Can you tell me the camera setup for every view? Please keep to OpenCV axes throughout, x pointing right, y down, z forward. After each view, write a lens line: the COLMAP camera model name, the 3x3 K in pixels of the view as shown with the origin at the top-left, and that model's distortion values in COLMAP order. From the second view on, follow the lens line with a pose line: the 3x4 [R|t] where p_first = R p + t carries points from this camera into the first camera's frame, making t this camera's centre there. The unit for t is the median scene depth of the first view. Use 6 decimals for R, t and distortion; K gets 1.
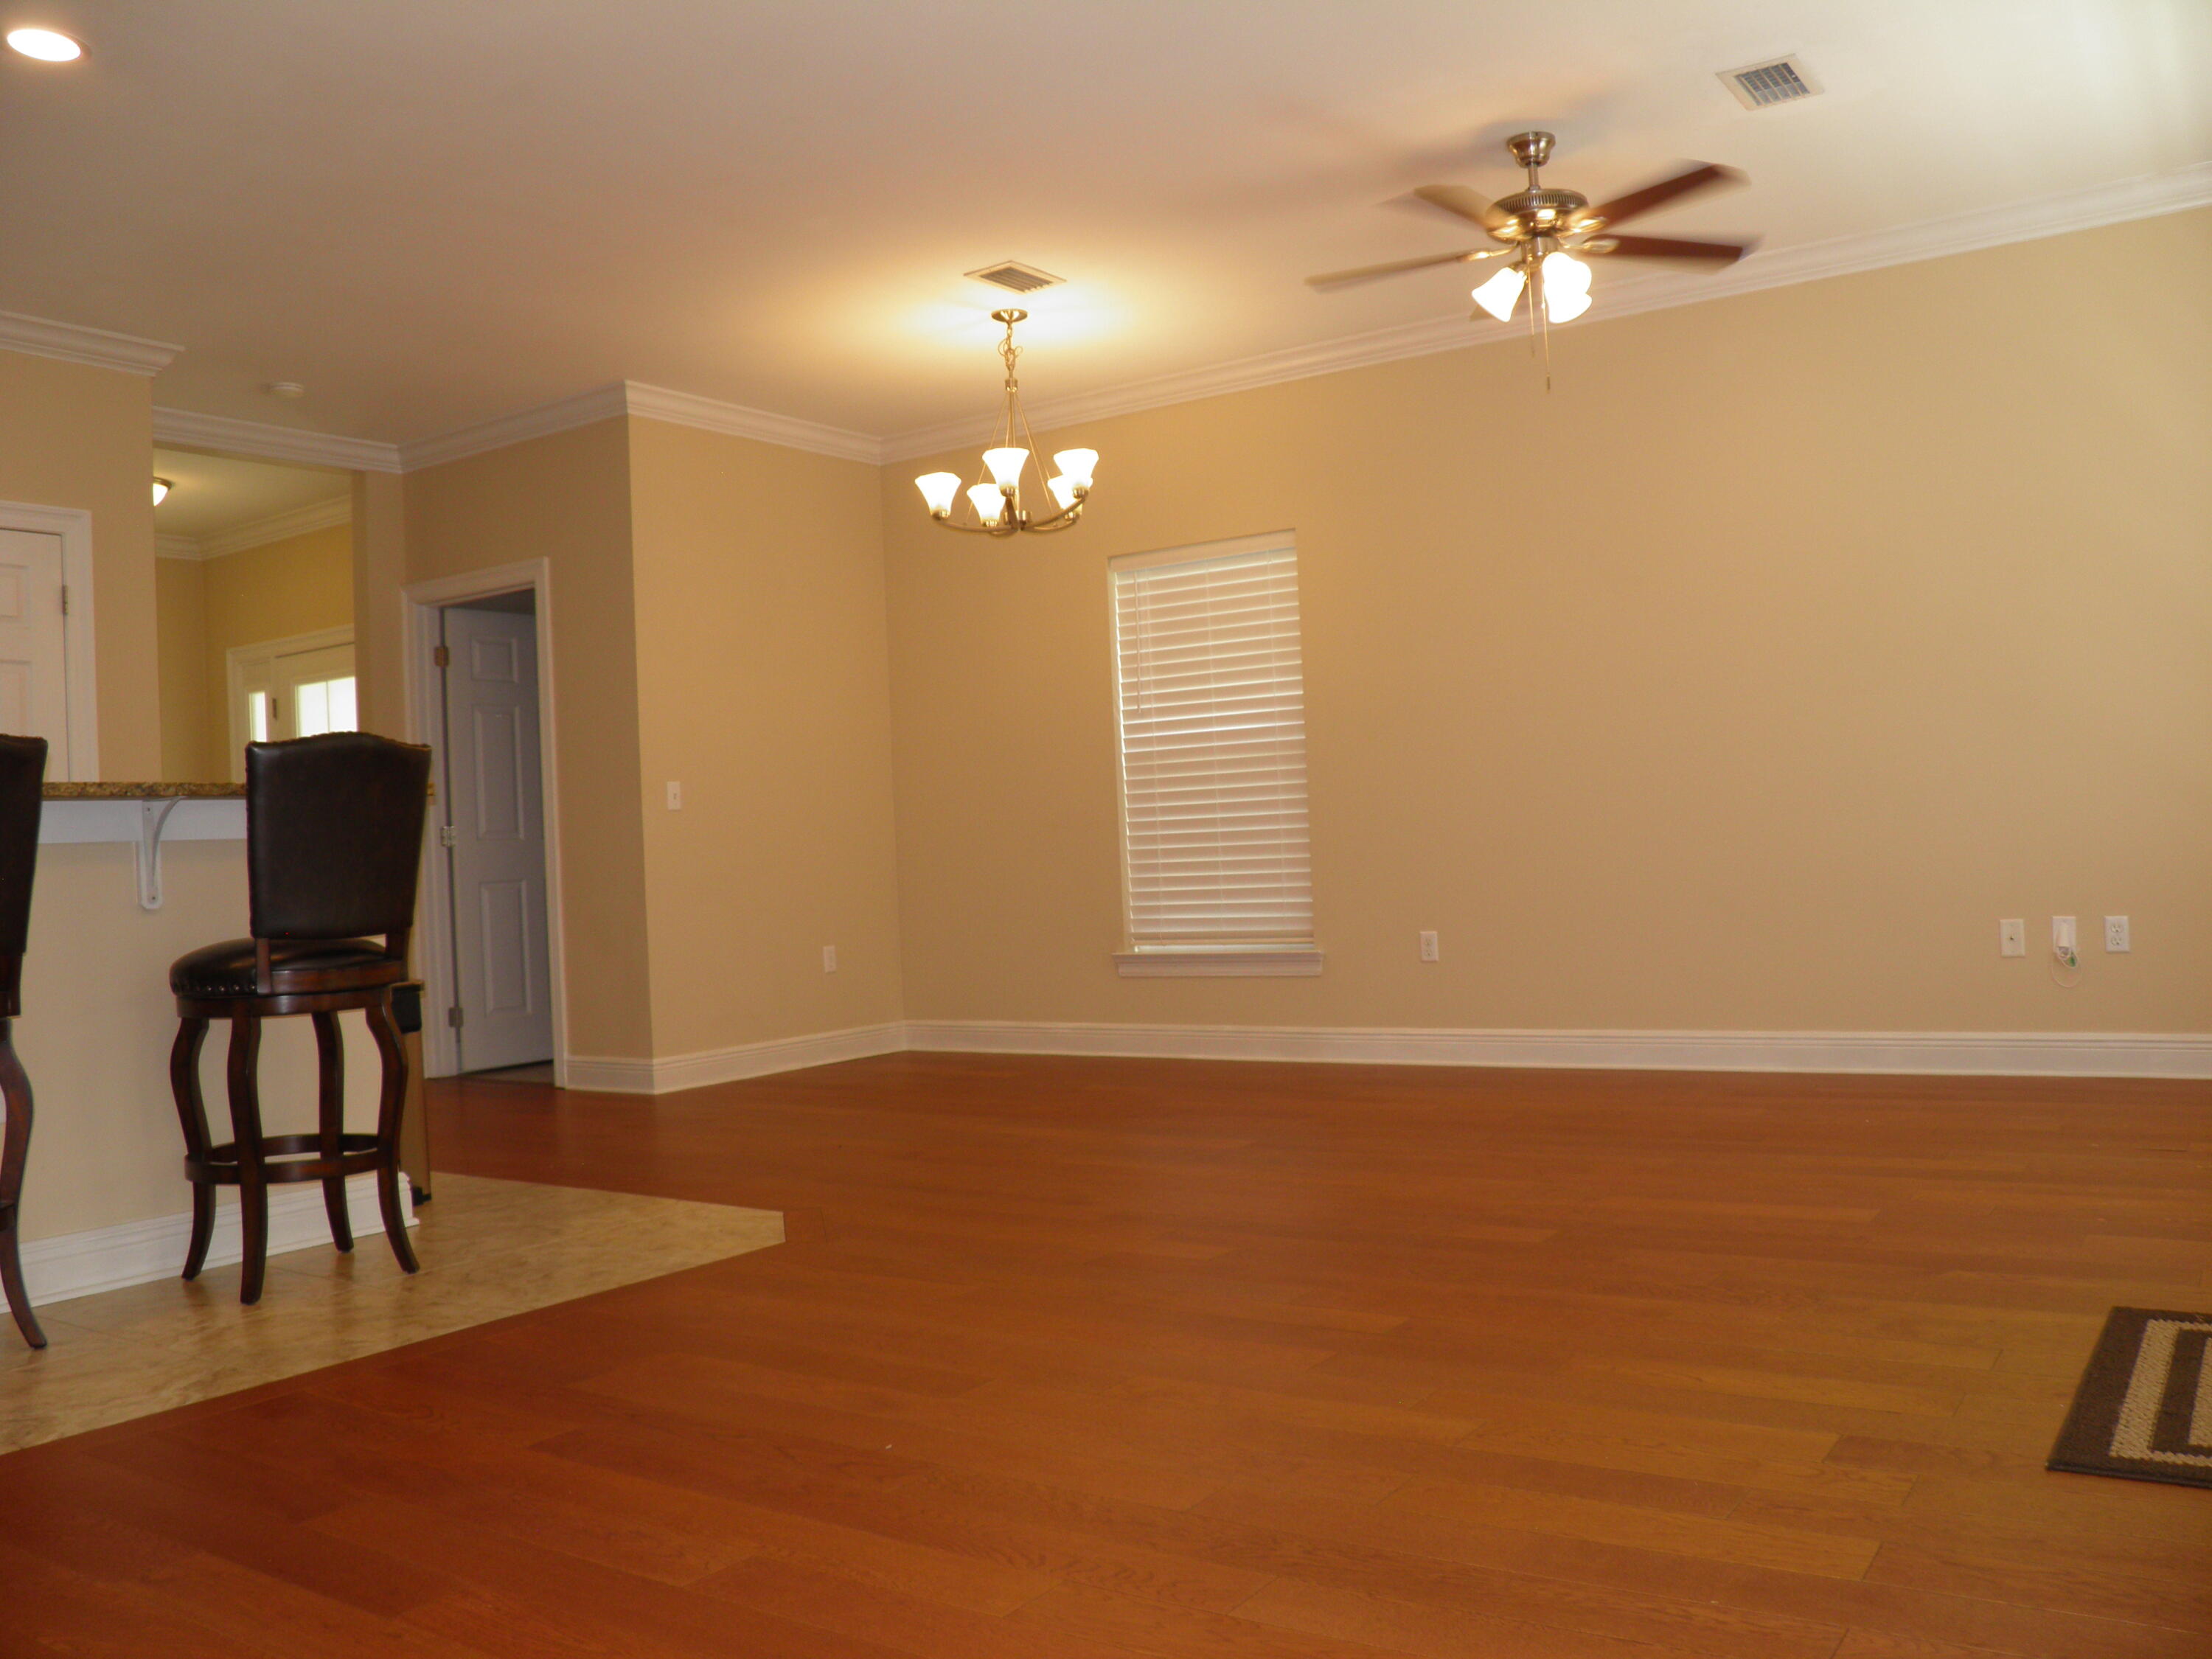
lens RADIAL K [[1827.8, 0, 1106.0], [0, 1827.8, 829.5], [0, 0, 1]] dist [-0.143690, 0.085487]
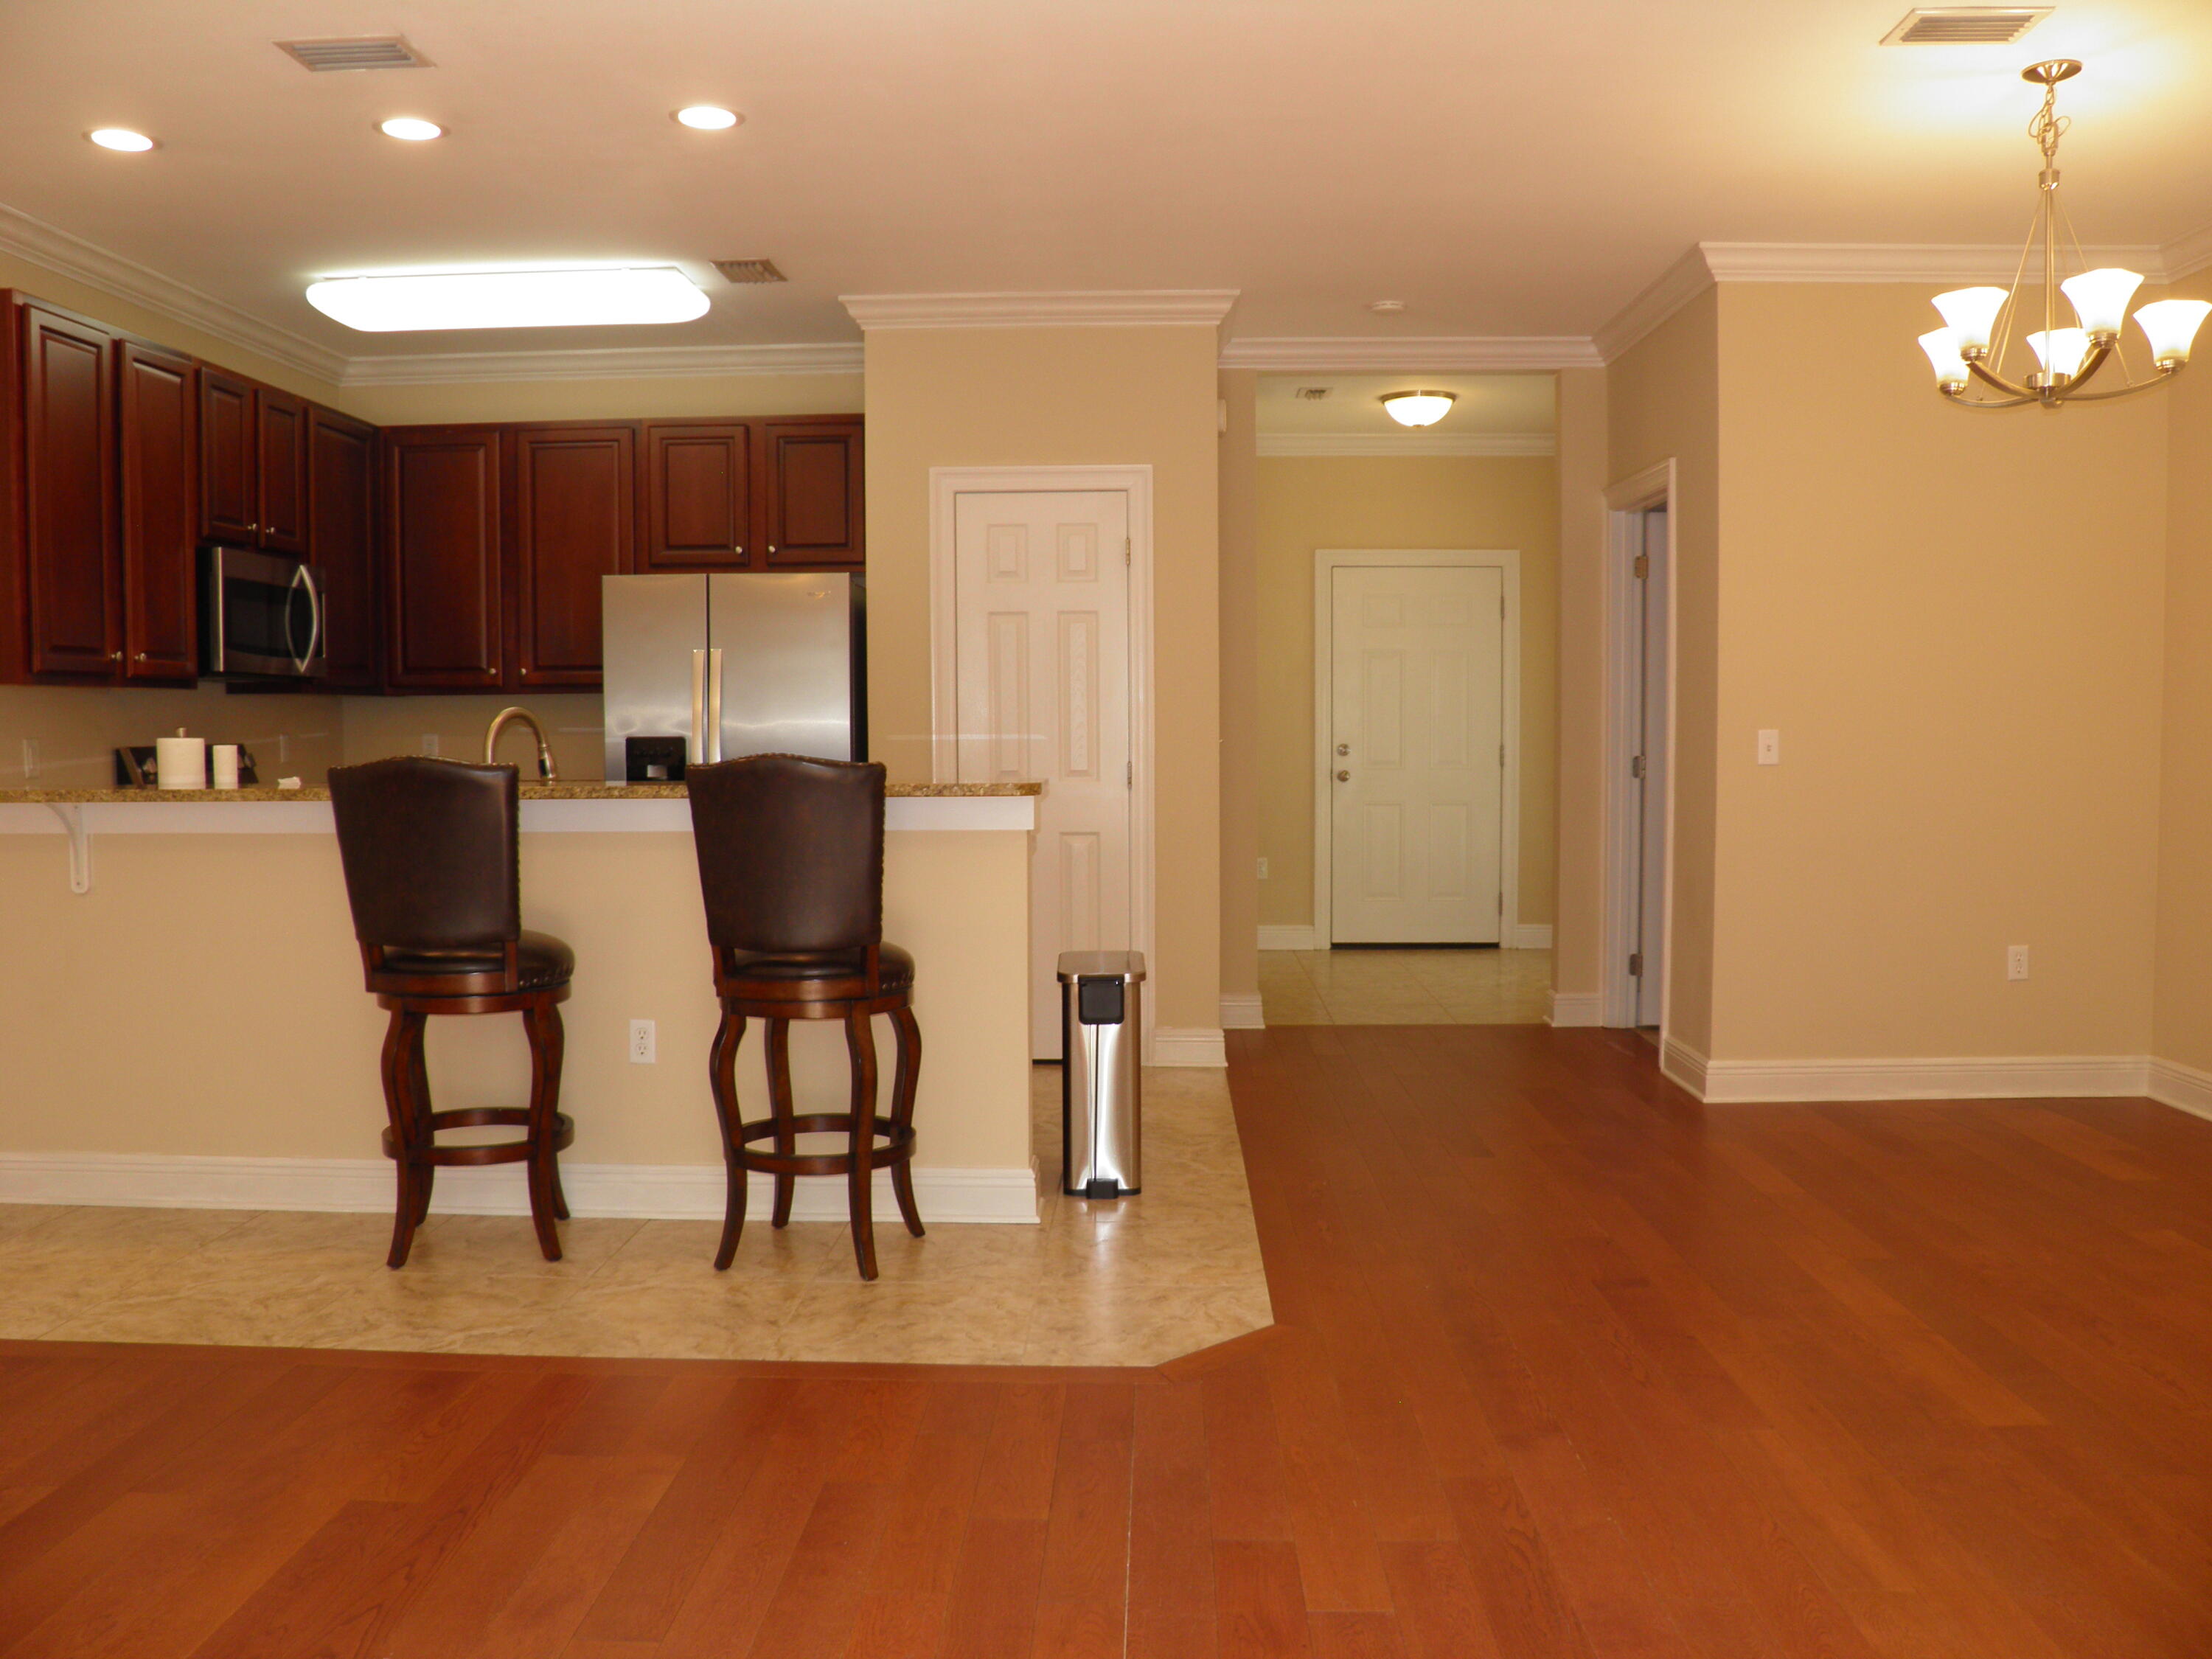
lens RADIAL K [[1827.8, 0, 1106.0], [0, 1827.8, 829.5], [0, 0, 1]] dist [-0.143690, 0.085487]
pose [[0.528700, 0.094259, -0.843559, 0.326357], [-0.008814, 0.994371, 0.105587, -0.072563], [0.848763, -0.048388, 0.526554, 0.358397]]
